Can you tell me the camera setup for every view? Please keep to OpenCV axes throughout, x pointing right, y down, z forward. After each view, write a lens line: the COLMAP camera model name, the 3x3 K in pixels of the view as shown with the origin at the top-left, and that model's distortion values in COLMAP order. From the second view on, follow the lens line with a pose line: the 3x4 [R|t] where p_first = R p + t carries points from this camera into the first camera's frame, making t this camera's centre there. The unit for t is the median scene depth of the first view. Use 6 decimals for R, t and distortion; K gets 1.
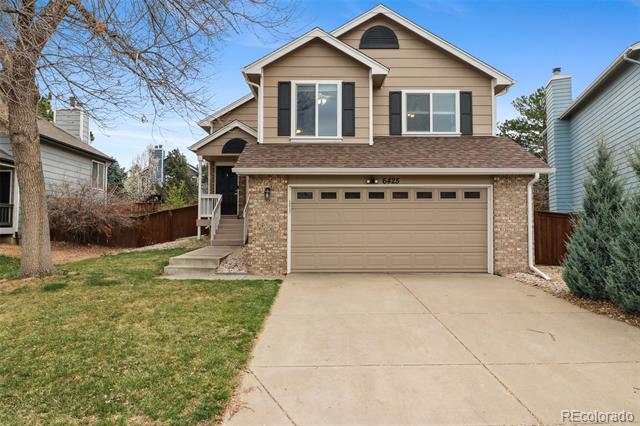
lens RADIAL K [[376.9, 0, 318.0], [0, 376.9, 210.9], [0, 0, 1]] dist [0.005212, -0.011460]
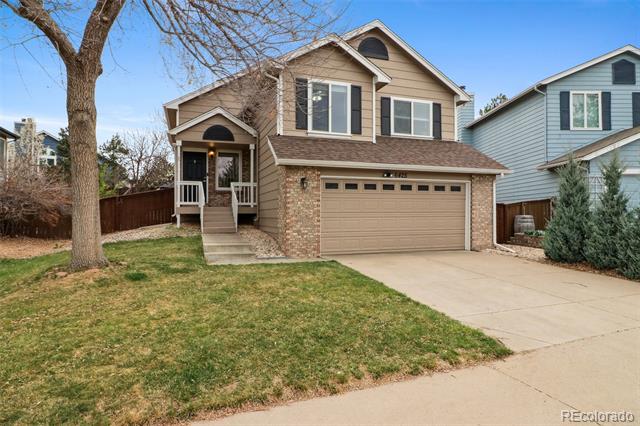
lens RADIAL K [[376.9, 0, 318.0], [0, 376.9, 210.9], [0, 0, 1]] dist [0.005212, -0.011460]
pose [[0.943323, 0.001861, 0.331870, -0.402531], [-0.011851, 0.999535, 0.028082, 0.001910], [-0.331664, -0.030423, 0.942907, -0.034904]]
